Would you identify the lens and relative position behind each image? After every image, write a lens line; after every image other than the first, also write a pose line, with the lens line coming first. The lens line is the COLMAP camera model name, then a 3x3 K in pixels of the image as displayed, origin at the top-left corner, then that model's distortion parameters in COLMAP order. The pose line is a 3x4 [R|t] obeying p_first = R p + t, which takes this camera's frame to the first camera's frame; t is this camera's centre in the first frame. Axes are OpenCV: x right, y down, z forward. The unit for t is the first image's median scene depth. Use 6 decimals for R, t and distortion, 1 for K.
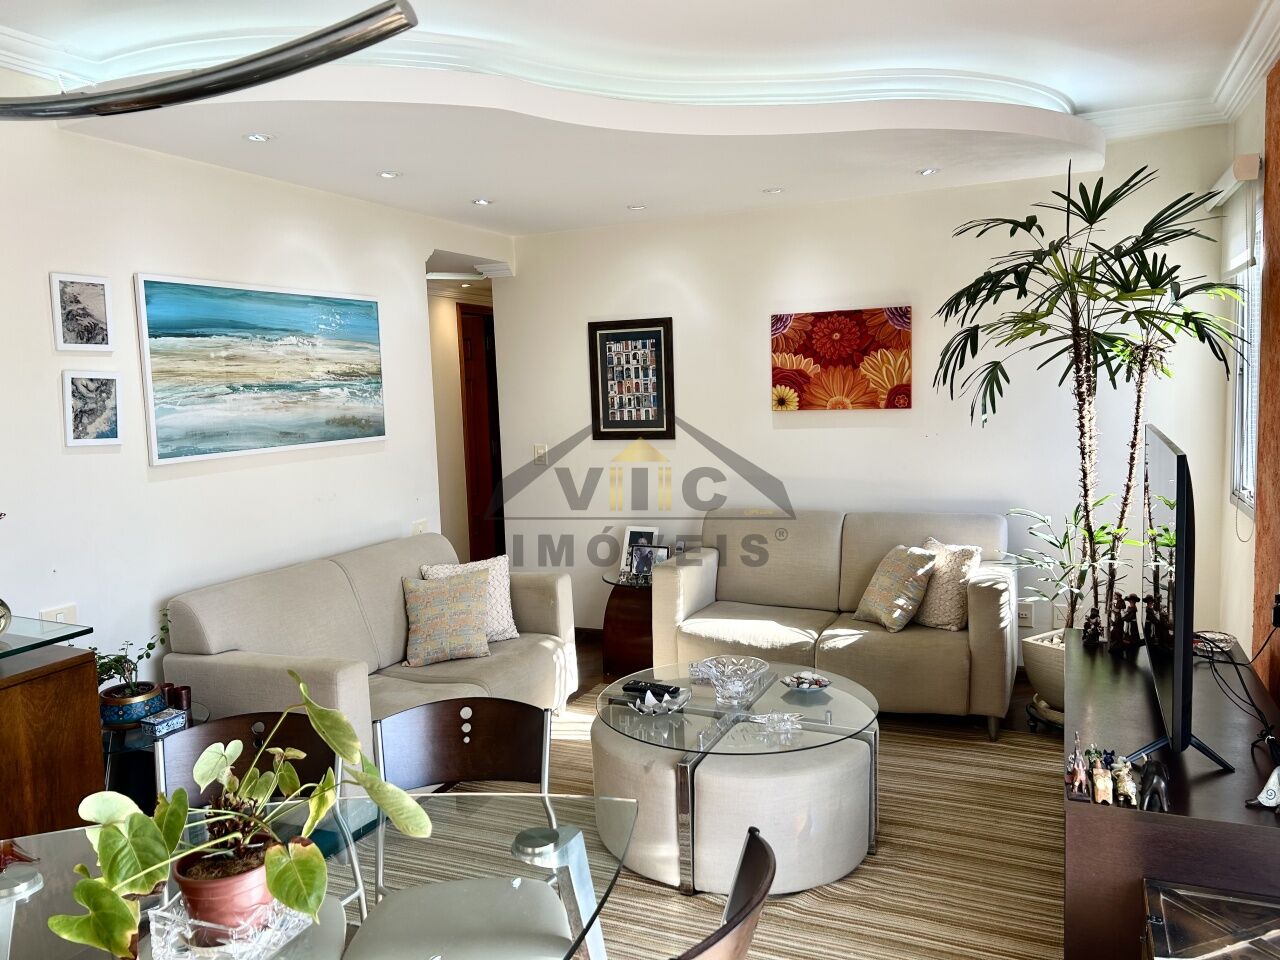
lens RADIAL K [[949.0, 0, 625.4], [0, 949.0, 482.2], [0, 0, 1]] dist [0.058774, -0.061261]
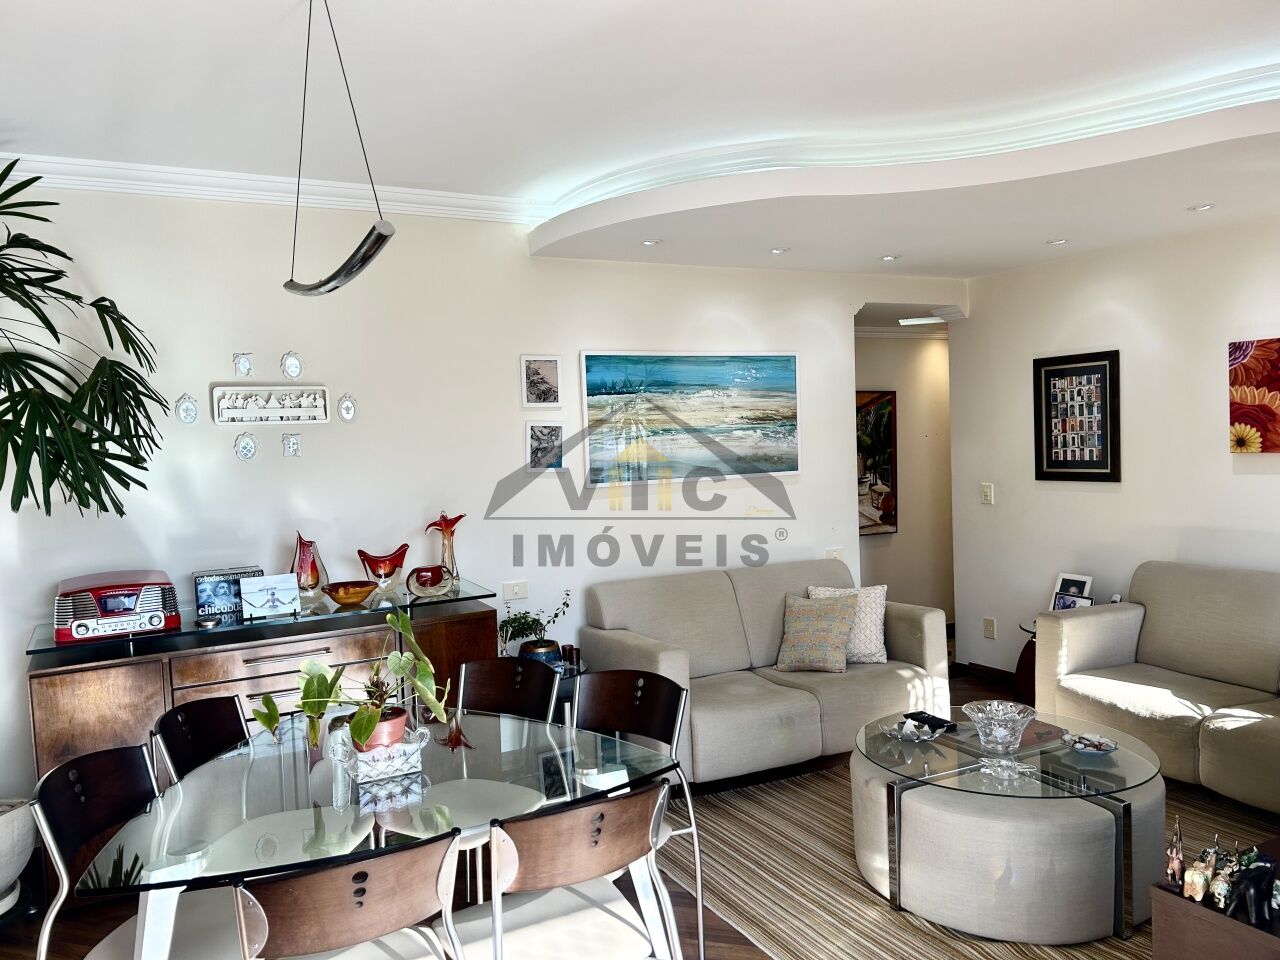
lens RADIAL K [[949.0, 0, 634.3], [0, 949.0, 490.5], [0, 0, 1]] dist [0.058774, -0.061261]
pose [[0.784898, 0.037964, -0.618460, 0.316356], [-0.053685, 0.998535, -0.006838, -0.006814], [0.617295, 0.038569, 0.785786, -0.021762]]
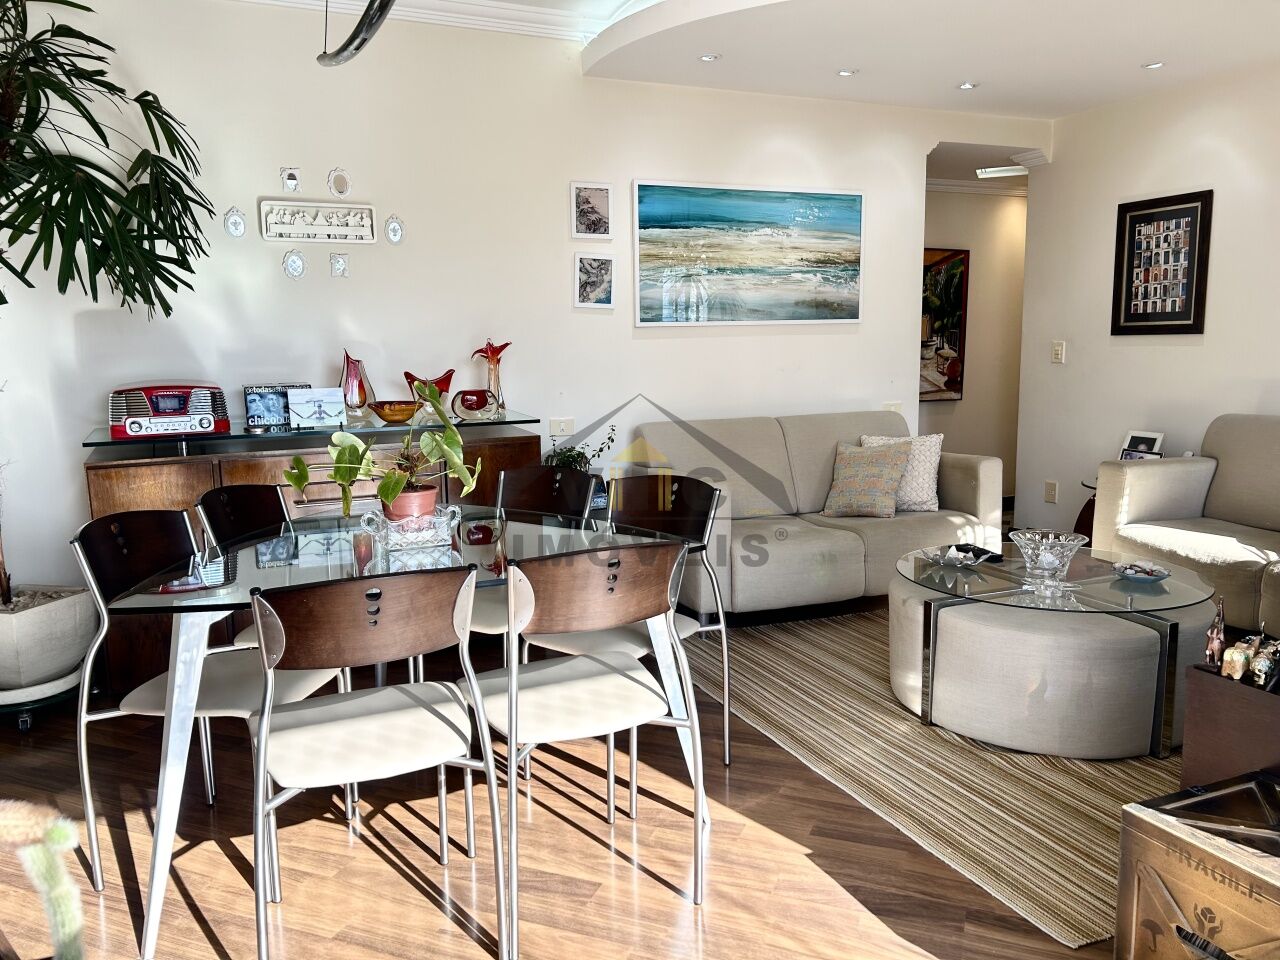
lens RADIAL K [[949.0, 0, 636.4], [0, 949.0, 484.4], [0, 0, 1]] dist [0.058774, -0.061261]
pose [[0.739851, 0.121246, -0.661756, 0.328312], [-0.079139, 0.992482, 0.093362, 0.061527], [0.668100, -0.016703, 0.743884, 0.001758]]
